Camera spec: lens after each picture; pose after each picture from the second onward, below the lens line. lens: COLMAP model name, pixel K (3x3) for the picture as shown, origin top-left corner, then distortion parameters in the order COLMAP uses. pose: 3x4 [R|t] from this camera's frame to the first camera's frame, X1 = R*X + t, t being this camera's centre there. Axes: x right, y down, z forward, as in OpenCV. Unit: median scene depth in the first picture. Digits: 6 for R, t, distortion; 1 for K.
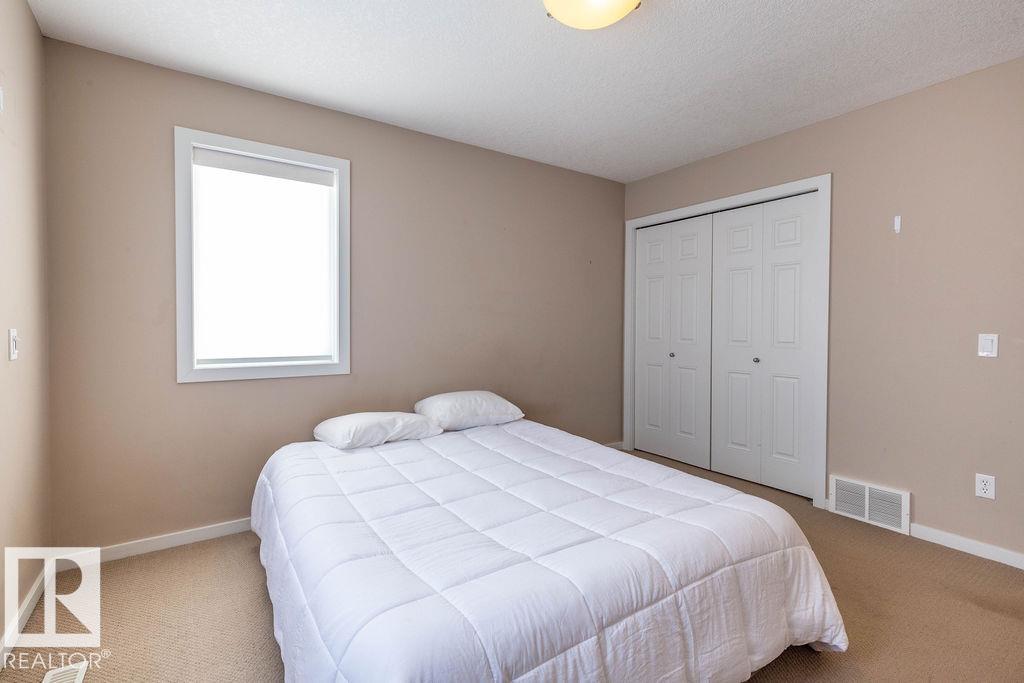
lens RADIAL K [[471.7, 0, 512.1], [0, 471.7, 328.0], [0, 0, 1]] dist [0.001075, -0.000171]
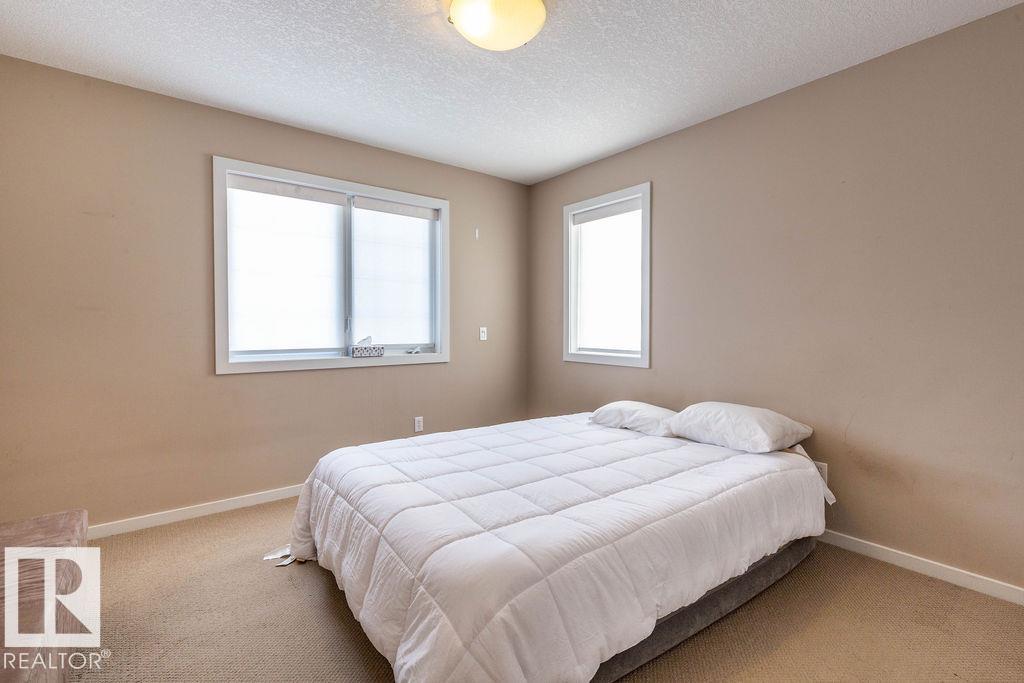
lens RADIAL K [[471.7, 0, 512.1], [0, 471.7, 328.0], [0, 0, 1]] dist [0.001075, -0.000171]
pose [[0.056877, 0.003553, -0.998375, 0.805195], [-0.010232, 0.999943, 0.002976, -0.000258], [0.998329, 0.010046, 0.056910, 0.617968]]
